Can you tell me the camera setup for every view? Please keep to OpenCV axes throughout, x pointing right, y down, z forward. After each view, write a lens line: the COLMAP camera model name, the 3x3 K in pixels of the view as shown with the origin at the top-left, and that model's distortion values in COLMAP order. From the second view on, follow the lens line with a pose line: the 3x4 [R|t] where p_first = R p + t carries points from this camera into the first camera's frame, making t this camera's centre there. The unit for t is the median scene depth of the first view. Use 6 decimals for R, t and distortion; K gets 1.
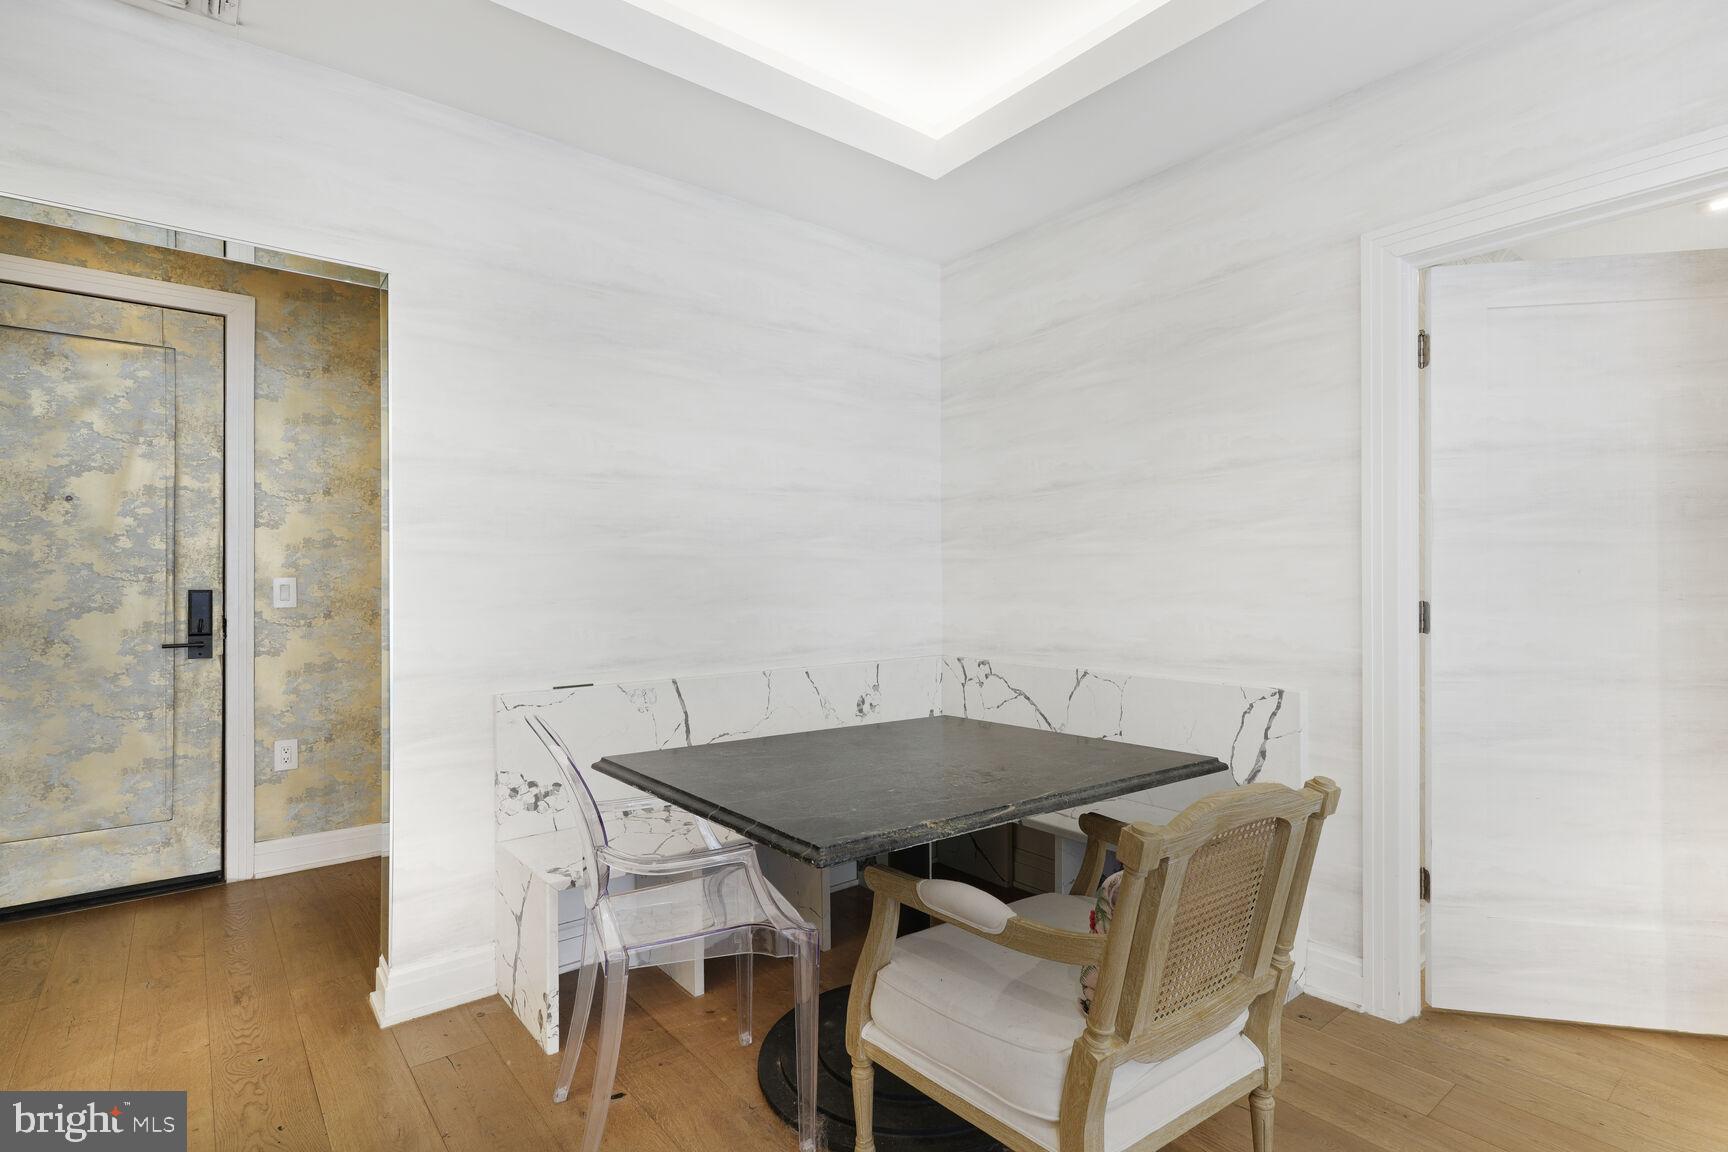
lens RADIAL K [[863.9, 0, 864.0], [0, 863.9, 576.0], [0, 0, 1]] dist [0.000278, -0.000024]
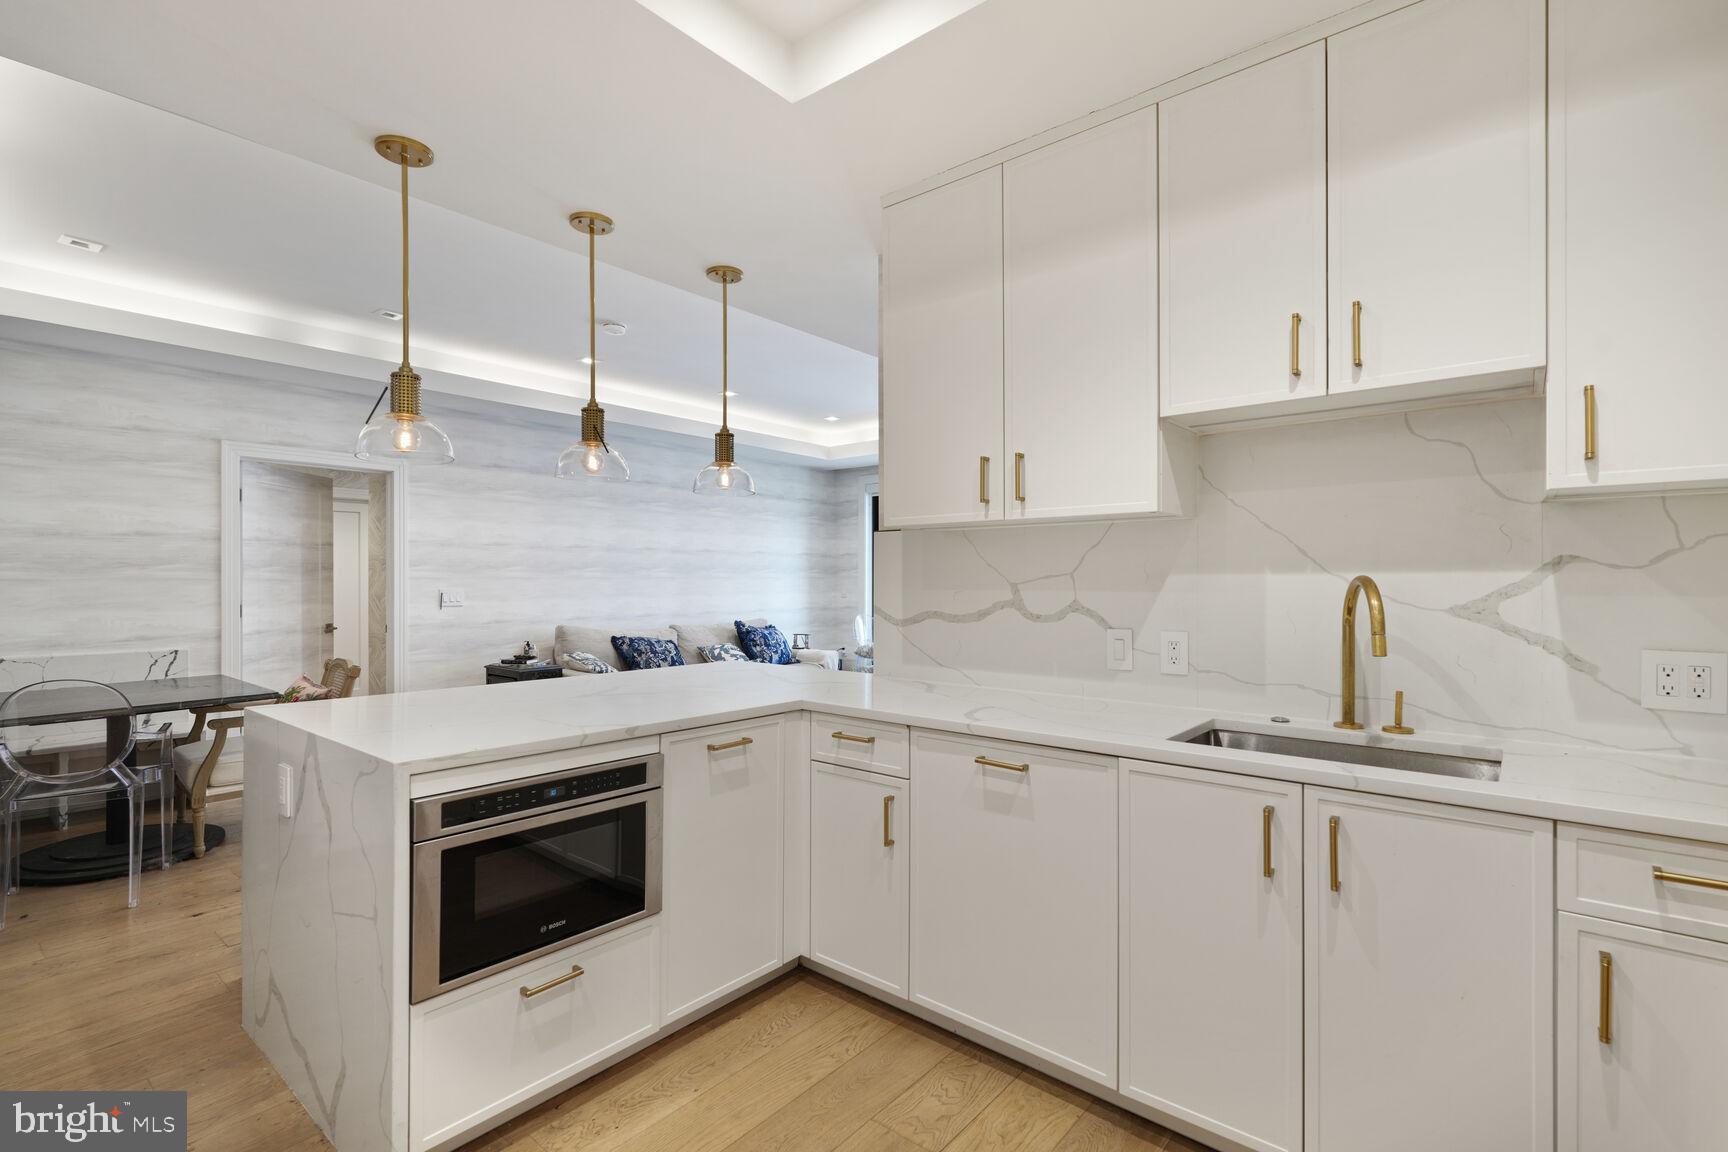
lens RADIAL K [[797.4, 0, 864.0], [0, 797.4, 576.0], [0, 0, 1]] dist [-0.000079, -0.000005]
pose [[-0.204983, 0.001893, 0.978764, -1.748107], [-0.012291, 0.999914, -0.004508, -0.055522], [-0.978688, -0.012954, -0.204943, -0.197340]]
